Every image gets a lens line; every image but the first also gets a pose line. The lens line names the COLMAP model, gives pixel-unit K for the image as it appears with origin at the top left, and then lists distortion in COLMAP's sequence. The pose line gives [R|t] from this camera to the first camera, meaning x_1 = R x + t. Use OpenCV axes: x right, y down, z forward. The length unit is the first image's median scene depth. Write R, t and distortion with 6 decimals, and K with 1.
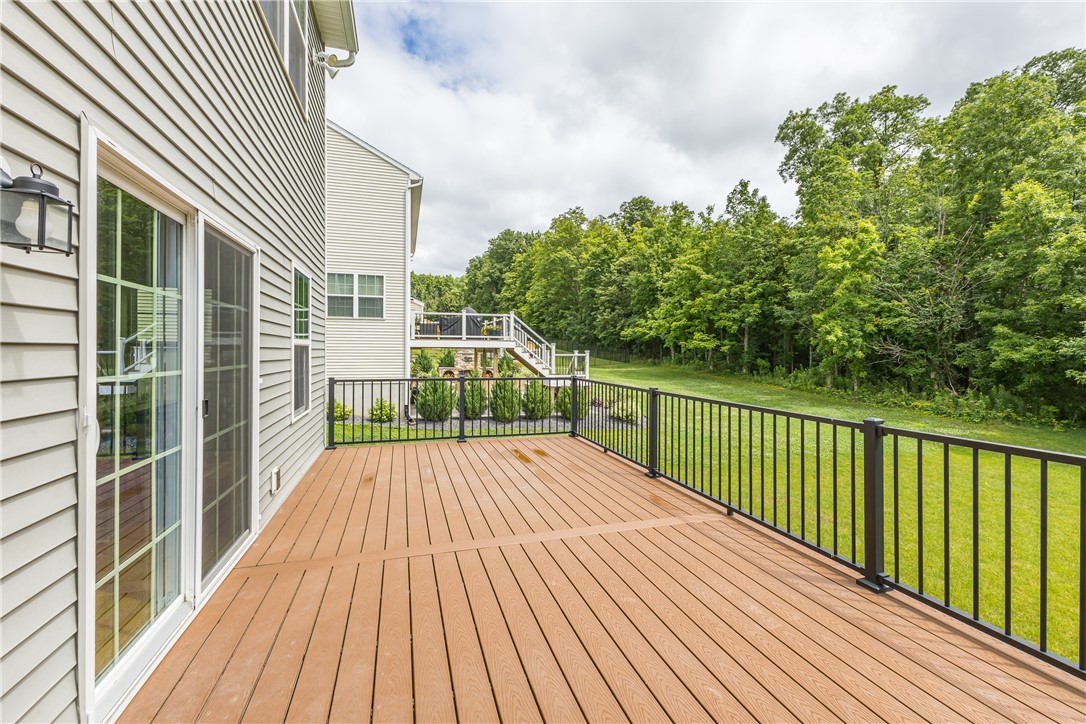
lens RADIAL K [[454.0, 0, 544.4], [0, 454.0, 353.7], [0, 0, 1]] dist [0.021177, -0.007397]
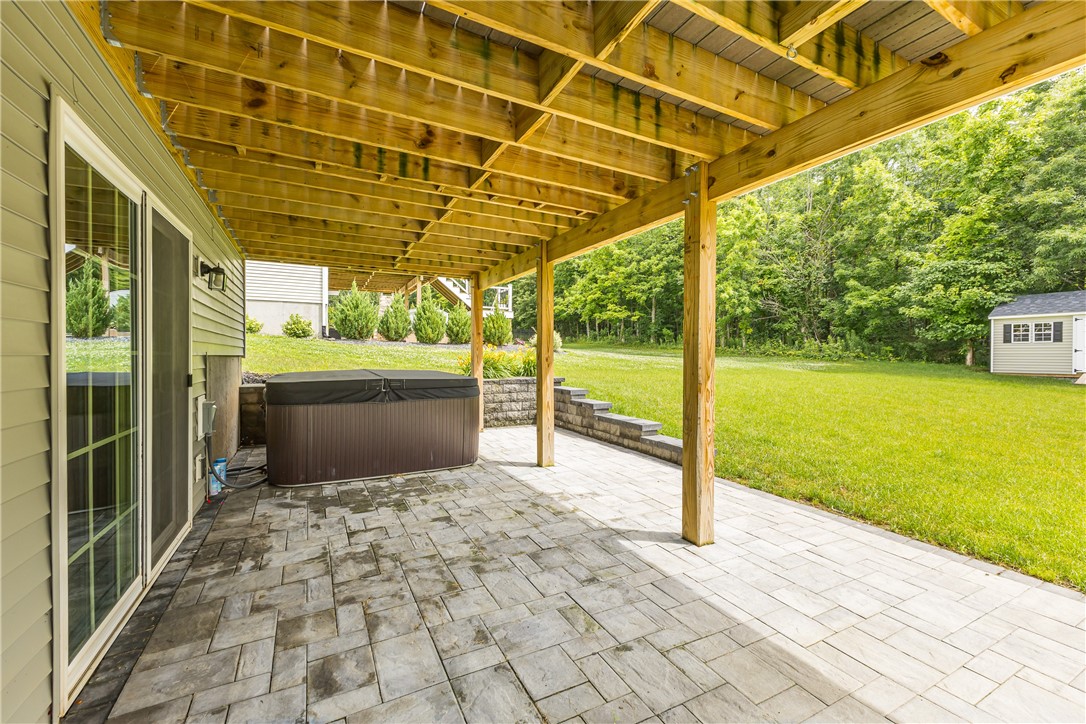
lens RADIAL K [[447.9, 0, 543.7], [0, 447.9, 360.7], [0, 0, 1]] dist [0.020968, -0.007773]
pose [[0.984198, -0.004104, 0.177024, -0.008761], [0.003107, 0.999978, 0.005909, 0.119428], [-0.177044, -0.005266, 0.984189, -0.014195]]
